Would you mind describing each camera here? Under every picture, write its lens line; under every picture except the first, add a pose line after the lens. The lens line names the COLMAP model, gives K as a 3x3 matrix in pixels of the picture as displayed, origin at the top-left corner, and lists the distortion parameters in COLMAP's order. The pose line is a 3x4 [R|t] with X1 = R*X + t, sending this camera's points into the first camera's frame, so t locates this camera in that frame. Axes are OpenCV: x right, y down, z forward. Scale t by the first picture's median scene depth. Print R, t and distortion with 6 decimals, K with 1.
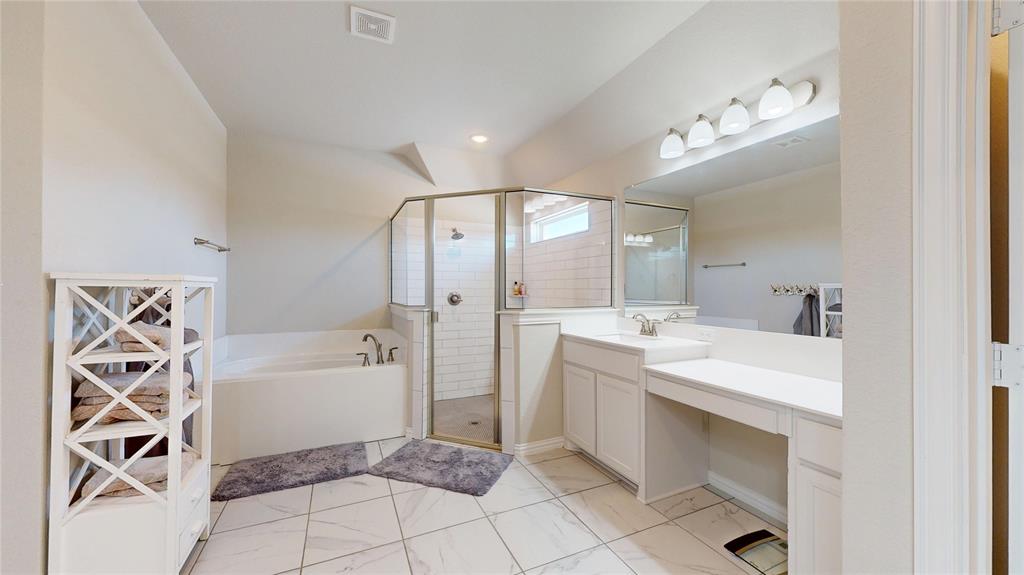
lens RADIAL K [[373.2, 0, 513.7], [0, 373.2, 288.7], [0, 0, 1]] dist [0.000473, 0.000076]
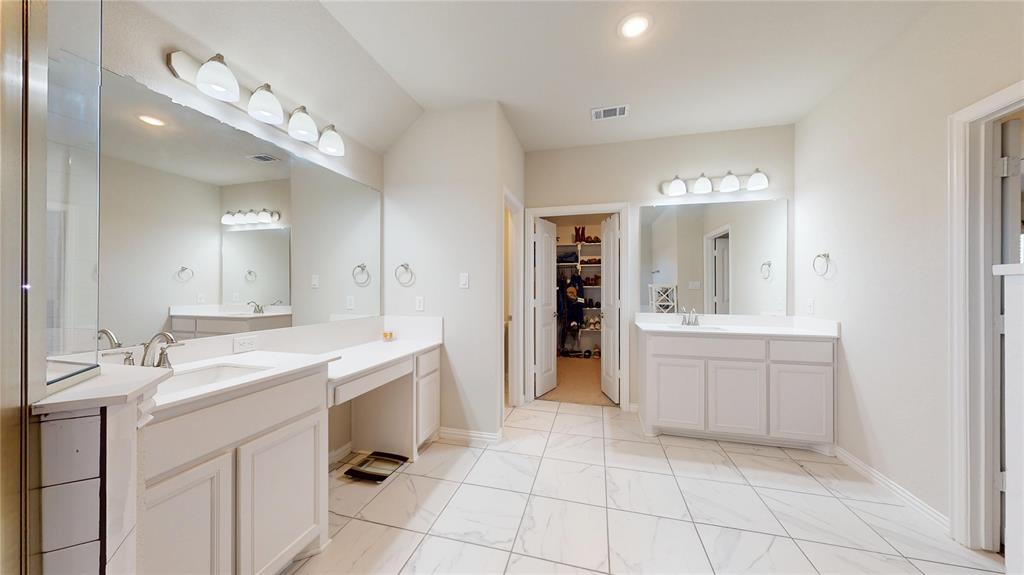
lens RADIAL K [[322.8, 0, 513.5], [0, 322.8, 289.5], [0, 0, 1]] dist [-0.000542, 0.000007]
pose [[-0.770244, -0.005687, 0.637724, -0.371650], [-0.005741, 0.999982, 0.001985, 0.000101], [-0.637724, -0.002132, -0.770262, 1.118893]]
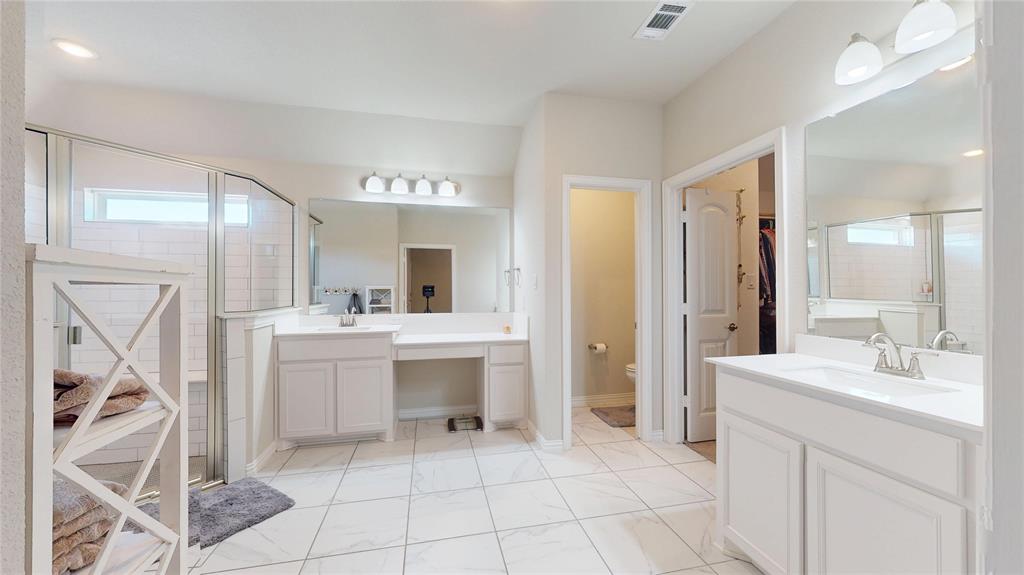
lens RADIAL K [[373.2, 0, 513.7], [0, 373.2, 288.7], [0, 0, 1]] dist [0.000473, 0.000076]
pose [[0.216814, 0.002464, 0.976210, -0.805021], [0.000945, 0.999996, -0.002734, 0.003142], [-0.976212, 0.001516, 0.216811, 0.213069]]
